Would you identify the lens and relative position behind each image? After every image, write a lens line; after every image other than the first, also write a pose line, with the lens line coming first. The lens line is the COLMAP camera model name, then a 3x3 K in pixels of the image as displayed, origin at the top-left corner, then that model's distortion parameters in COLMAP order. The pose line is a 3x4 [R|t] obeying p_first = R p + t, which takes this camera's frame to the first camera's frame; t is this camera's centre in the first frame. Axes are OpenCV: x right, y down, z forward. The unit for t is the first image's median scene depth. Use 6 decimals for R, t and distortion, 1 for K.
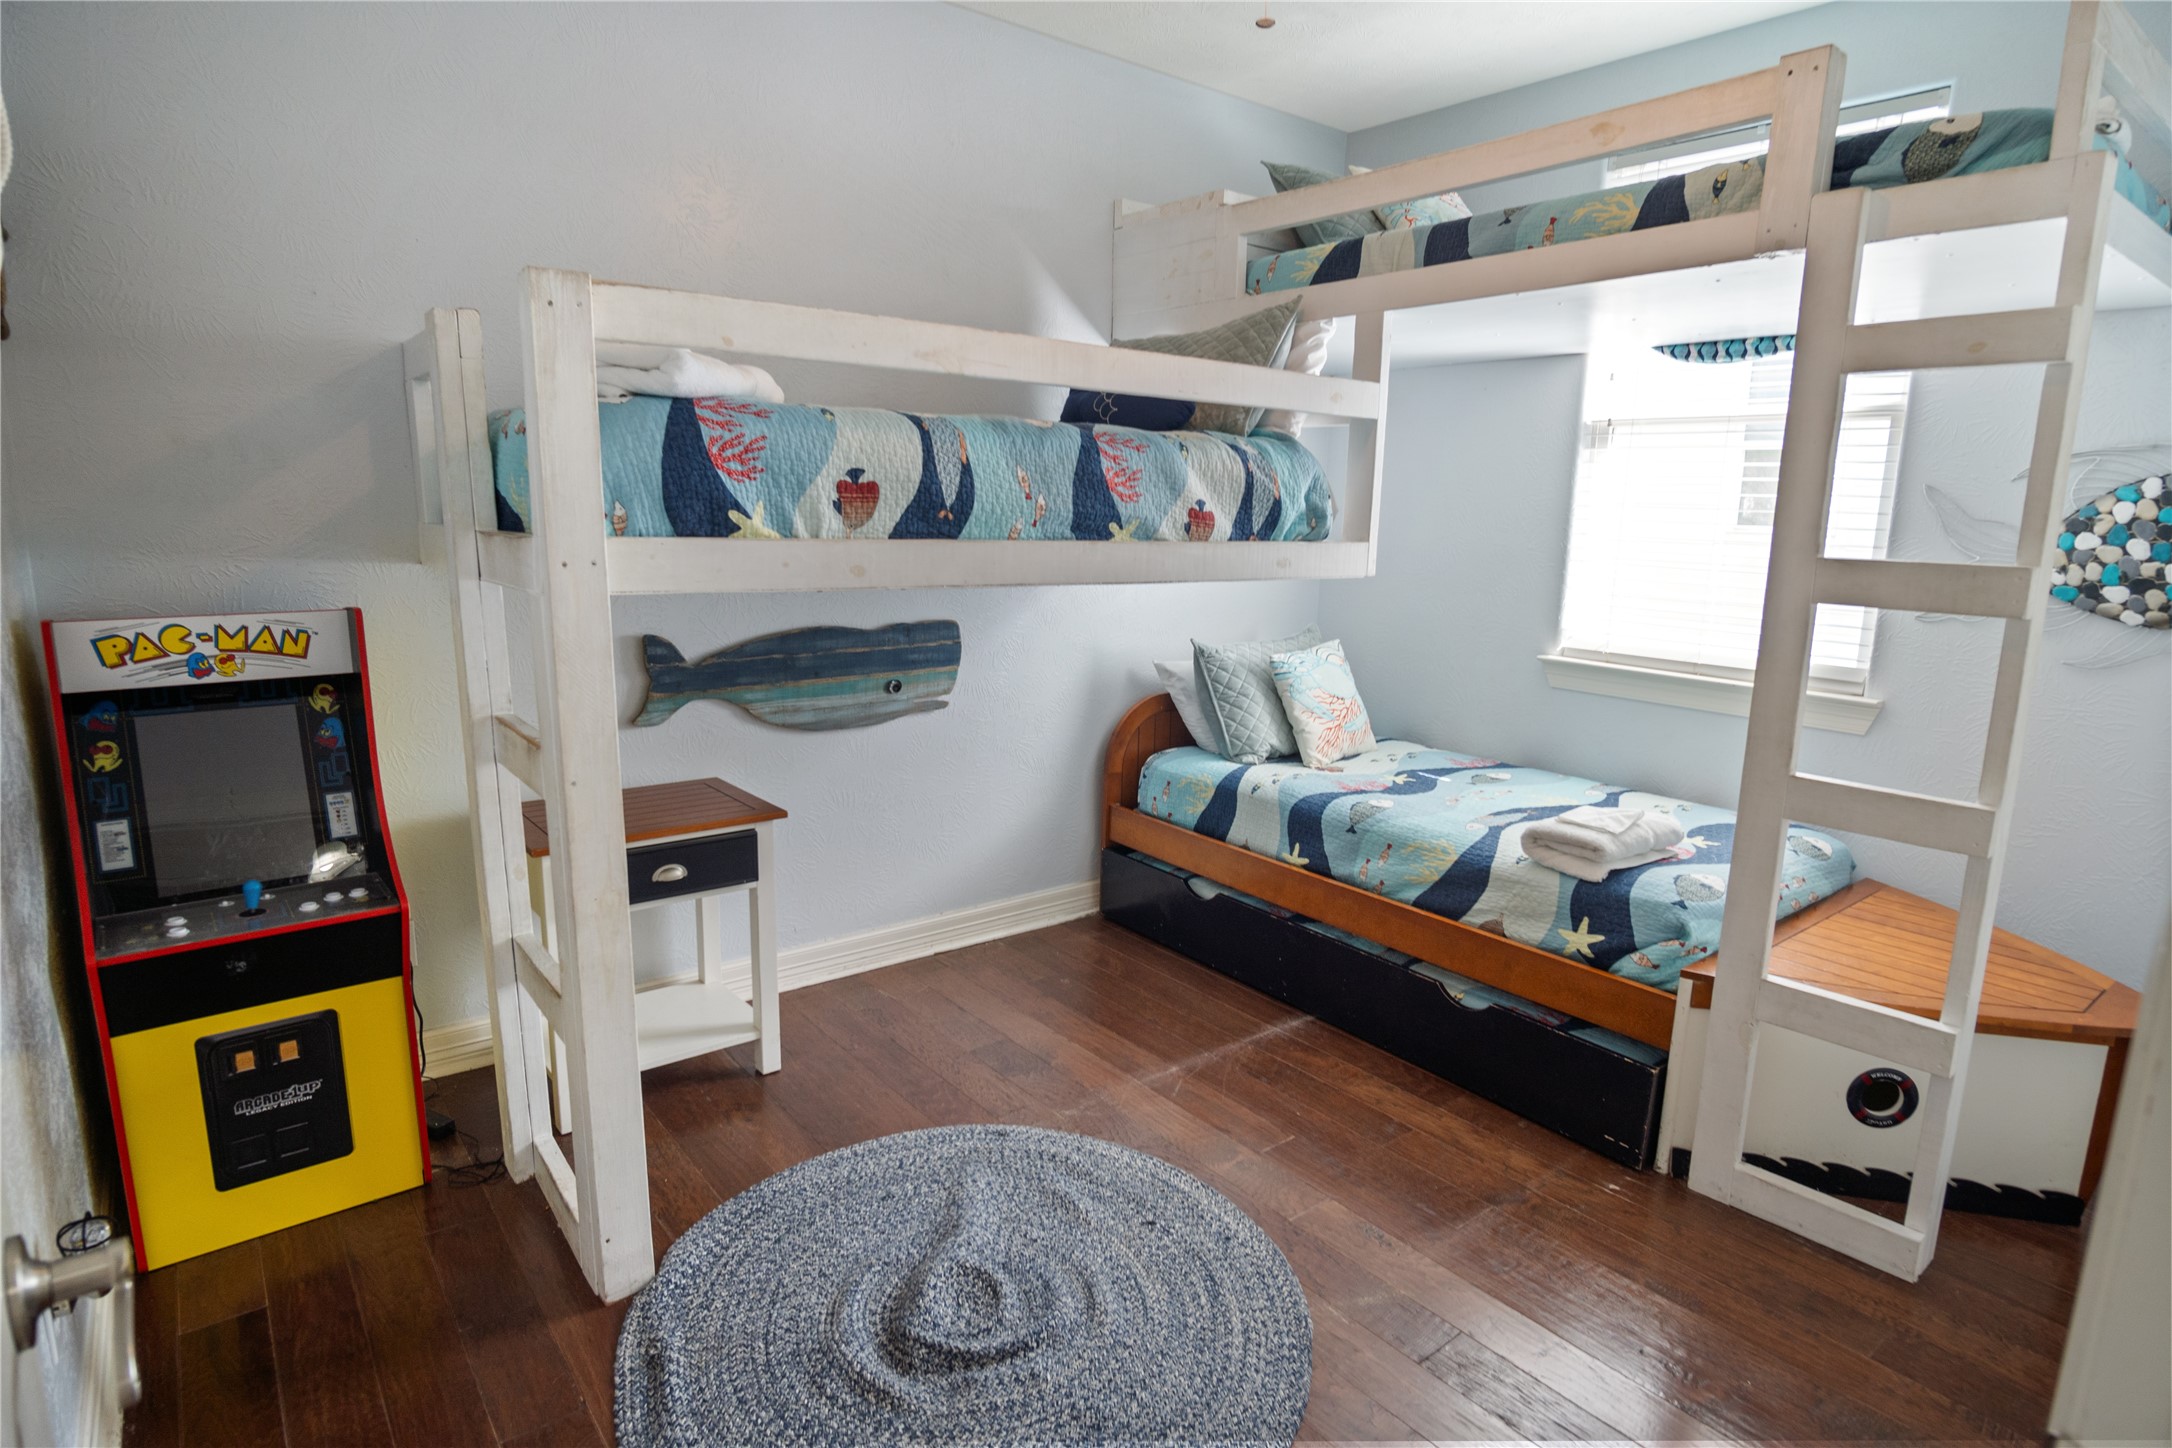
lens RADIAL K [[1154.4, 0, 1086.0], [0, 1154.4, 724.0], [0, 0, 1]] dist [-0.034681, 0.000263]
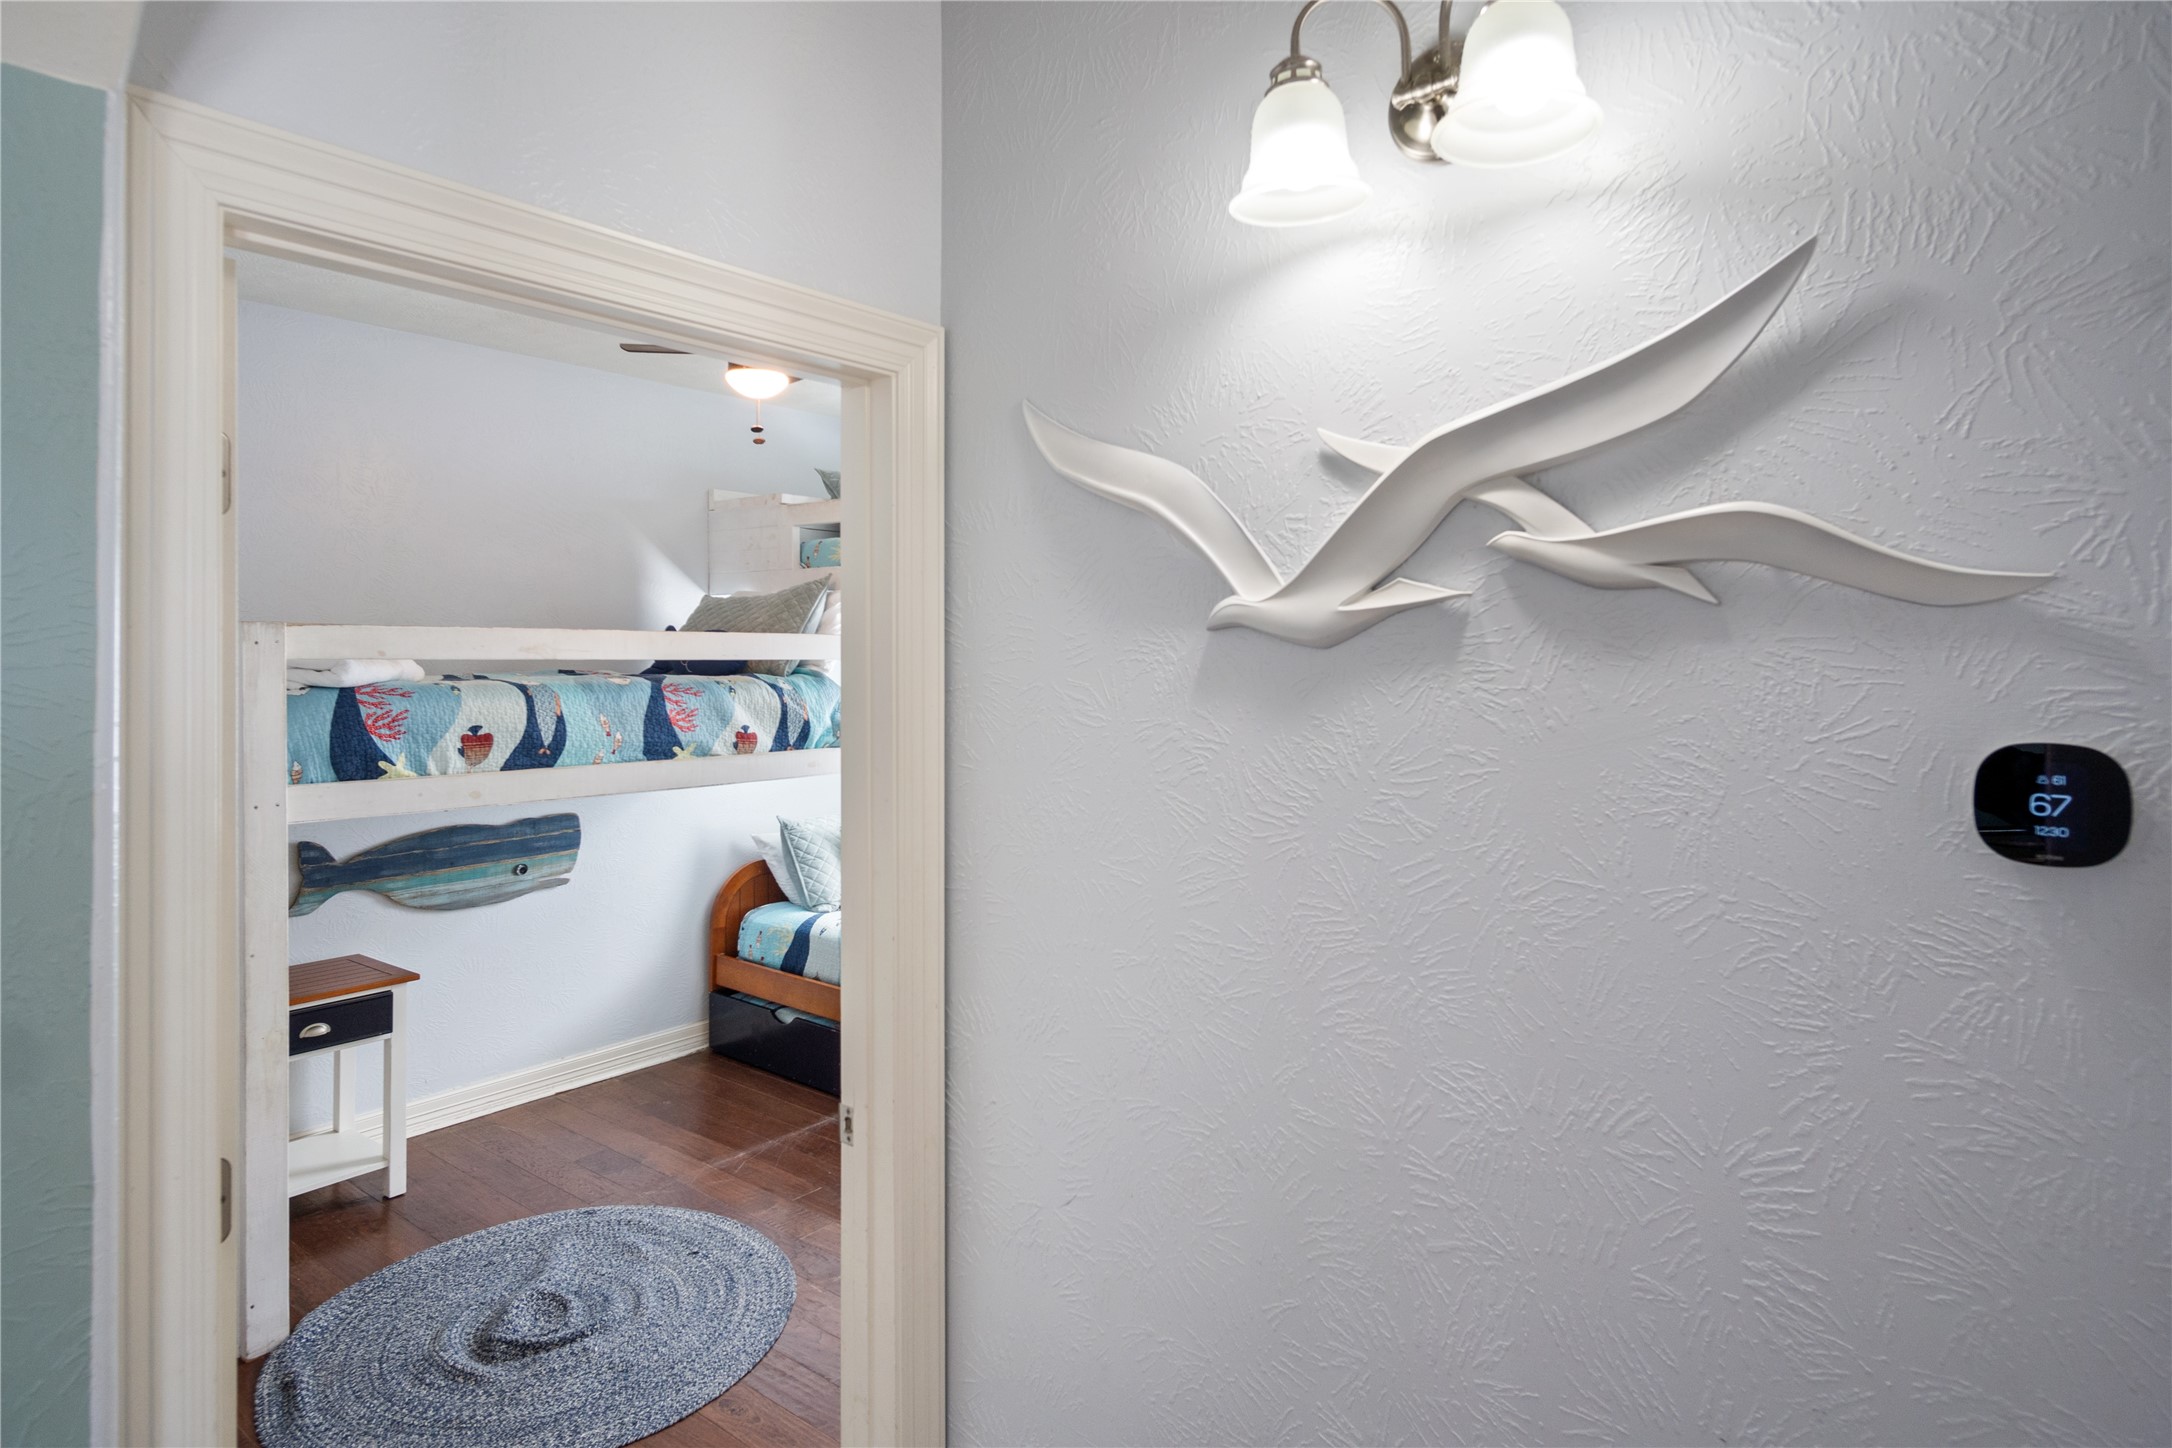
lens RADIAL K [[1174.9, 0, 1079.4], [0, 1174.9, 651.5], [0, 0, 1]] dist [0.002002, -0.000047]
pose [[0.970839, -0.020734, 0.238836, 0.156382], [0.065605, 0.981201, -0.181494, 0.008418], [-0.230583, 0.191870, 0.953948, -0.514773]]
